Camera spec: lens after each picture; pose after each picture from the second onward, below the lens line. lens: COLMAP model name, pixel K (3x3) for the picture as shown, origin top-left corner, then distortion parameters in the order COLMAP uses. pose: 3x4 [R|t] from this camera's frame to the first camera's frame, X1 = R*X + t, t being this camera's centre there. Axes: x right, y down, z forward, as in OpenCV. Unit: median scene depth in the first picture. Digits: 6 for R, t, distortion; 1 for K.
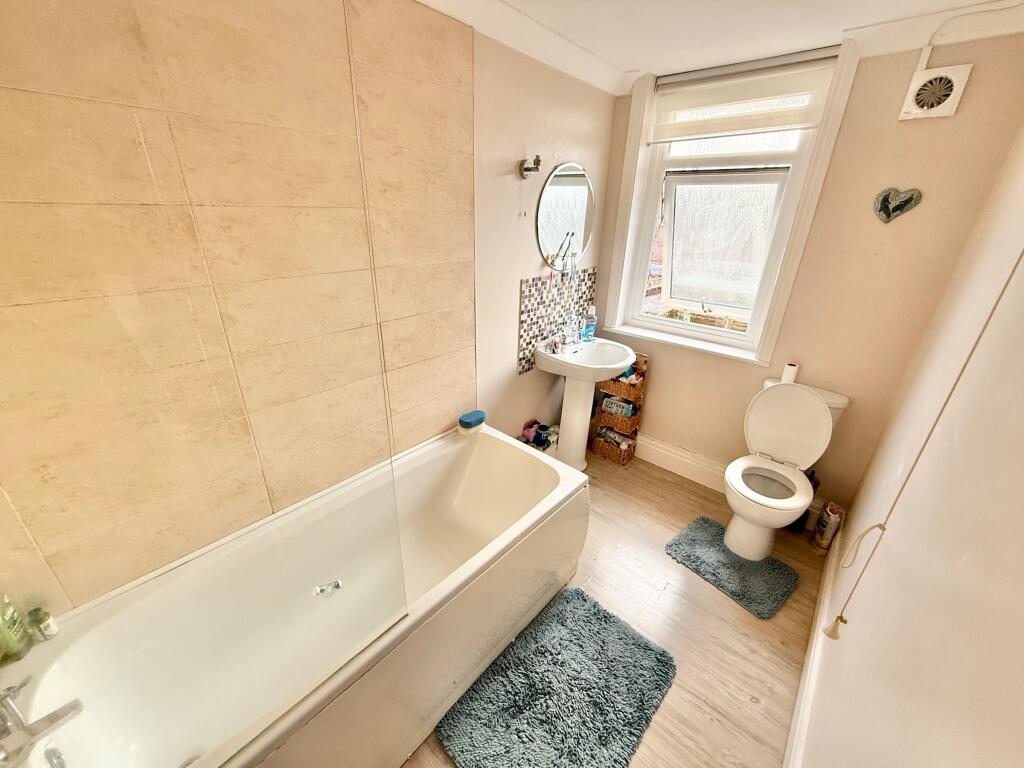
lens RADIAL K [[404.6, 0, 512.0], [0, 404.6, 384.0], [0, 0, 1]] dist [-0.000523, 0.000225]
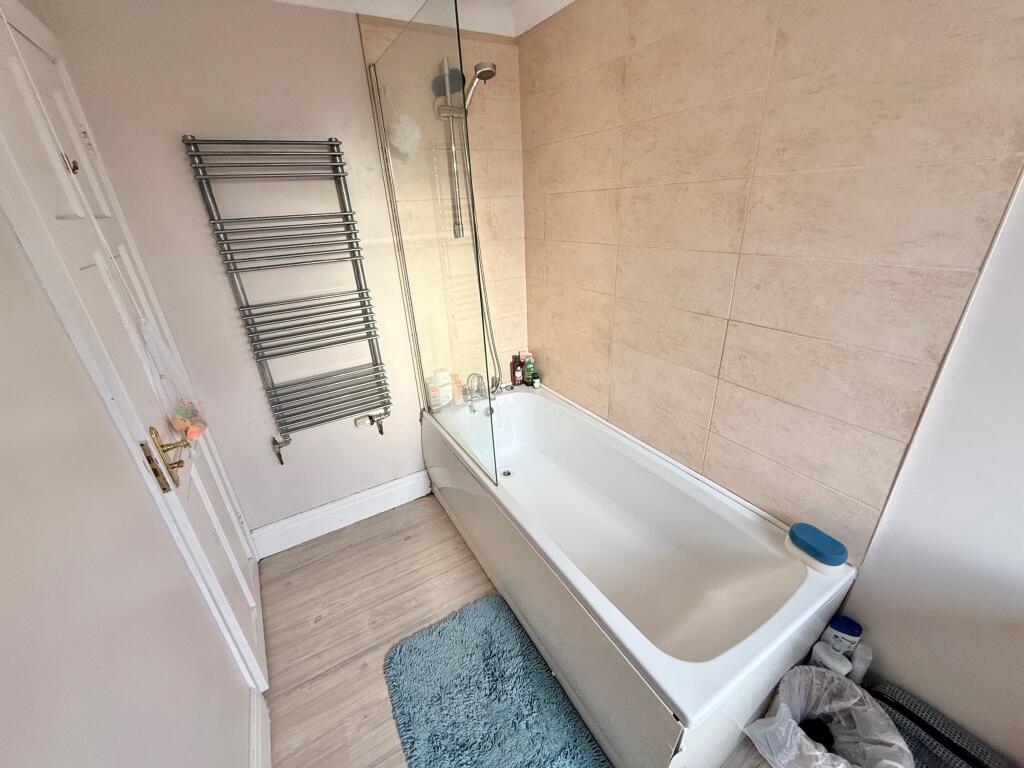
lens RADIAL K [[404.6, 0, 512.0], [0, 404.6, 384.0], [0, 0, 1]] dist [-0.000523, 0.000225]
pose [[-0.310198, 0.378317, -0.872155, 0.640198], [-0.344951, 0.810094, 0.474085, -0.310264], [0.885882, 0.447910, -0.120789, 0.837076]]
